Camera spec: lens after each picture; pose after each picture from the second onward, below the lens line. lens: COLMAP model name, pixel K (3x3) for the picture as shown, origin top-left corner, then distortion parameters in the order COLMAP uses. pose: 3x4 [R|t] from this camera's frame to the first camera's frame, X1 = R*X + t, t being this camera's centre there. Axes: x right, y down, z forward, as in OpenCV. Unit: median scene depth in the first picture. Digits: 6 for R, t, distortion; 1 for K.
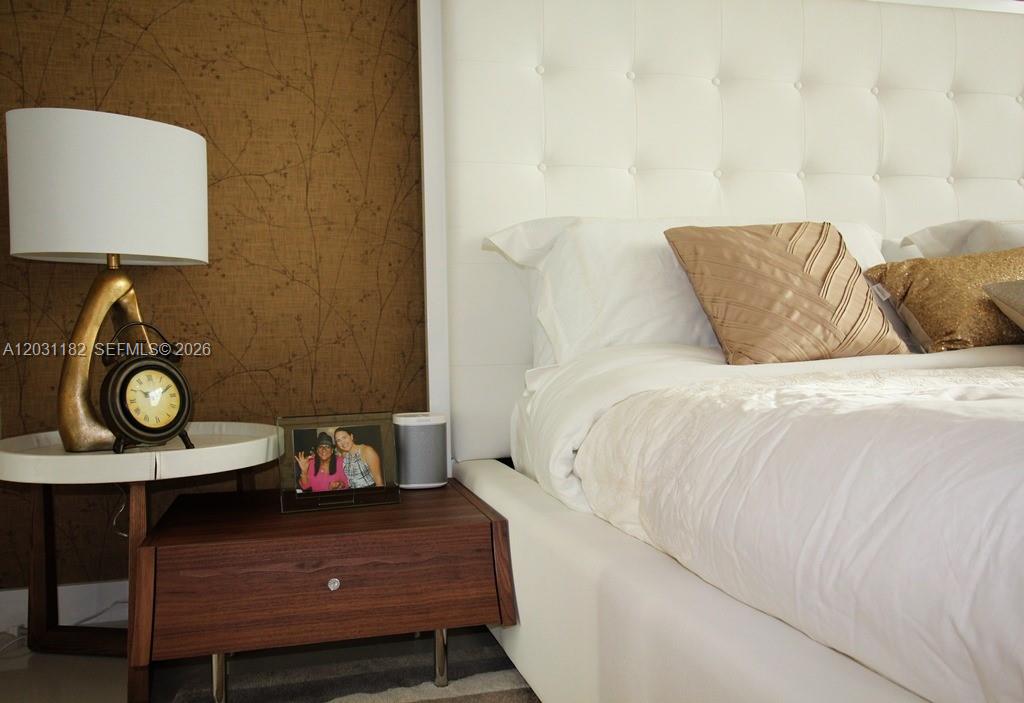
lens RADIAL K [[774.1, 0, 489.3], [0, 774.1, 351.7], [0, 0, 1]] dist [0.000514, 0.001168]
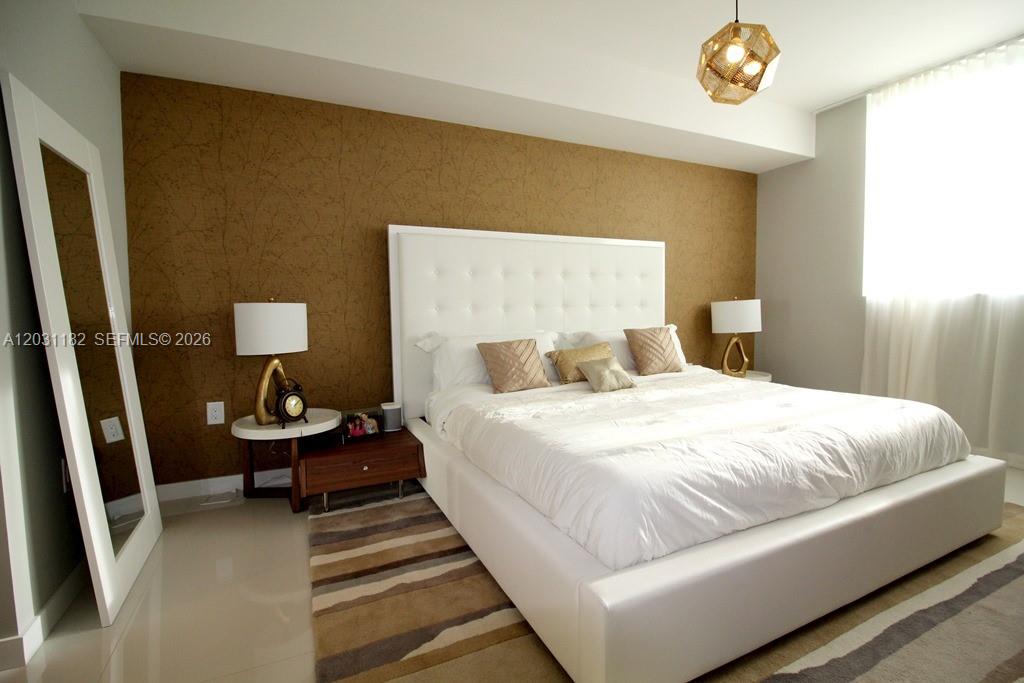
lens RADIAL K [[475.4, 0, 513.8], [0, 475.4, 337.6], [0, 0, 1]] dist [-0.009597, -0.000857]
pose [[0.980830, -0.005516, 0.194787, 0.011722], [-0.005320, 0.998469, 0.055064, -0.279434], [-0.194793, -0.055044, 0.979299, -0.804514]]
